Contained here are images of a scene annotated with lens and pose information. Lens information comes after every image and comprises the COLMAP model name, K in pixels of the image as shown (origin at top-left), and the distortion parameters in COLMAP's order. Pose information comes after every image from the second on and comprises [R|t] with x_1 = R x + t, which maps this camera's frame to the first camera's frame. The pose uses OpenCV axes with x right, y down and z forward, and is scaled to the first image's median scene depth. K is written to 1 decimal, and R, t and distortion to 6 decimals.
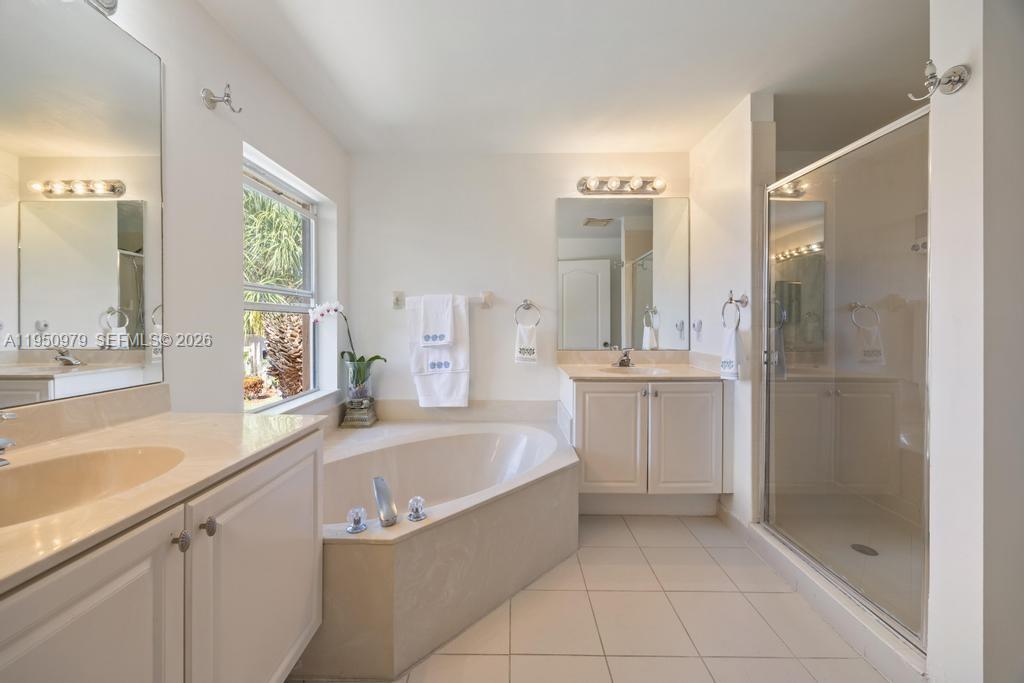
lens RADIAL K [[389.5, 0, 507.8], [0, 389.5, 331.6], [0, 0, 1]] dist [-0.002908, -0.000008]
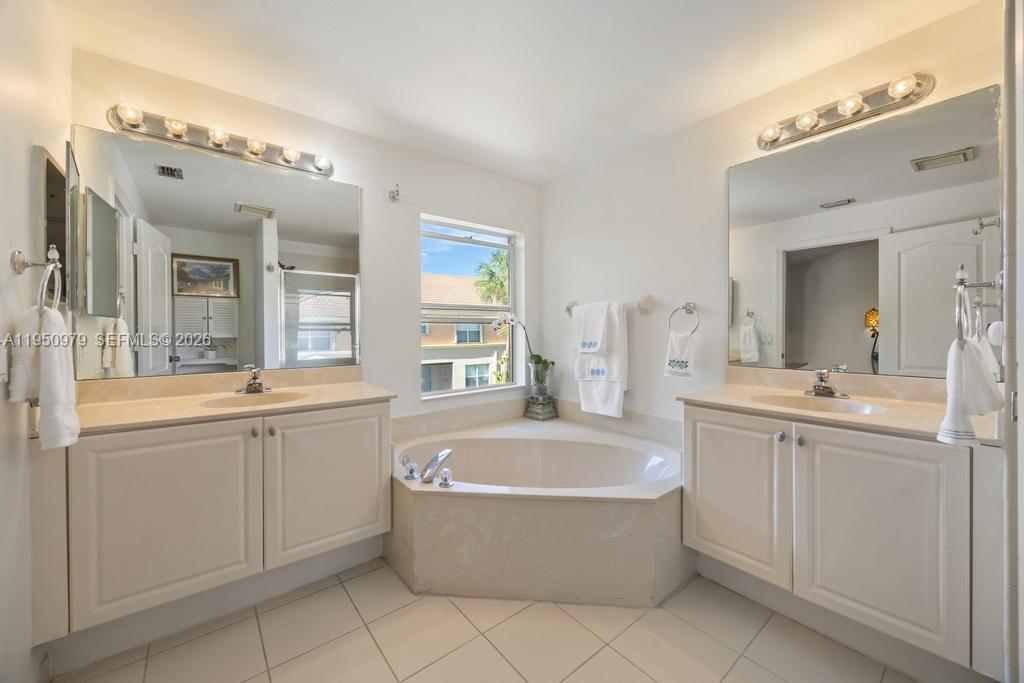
lens RADIAL K [[388.9, 0, 512.4], [0, 388.9, 338.1], [0, 0, 1]] dist [-0.000740, 0.000000]
pose [[0.638055, 0.011463, -0.769906, 0.467328], [-0.010270, 0.999927, 0.006376, -0.006500], [0.769923, 0.003839, 0.638126, 0.189230]]
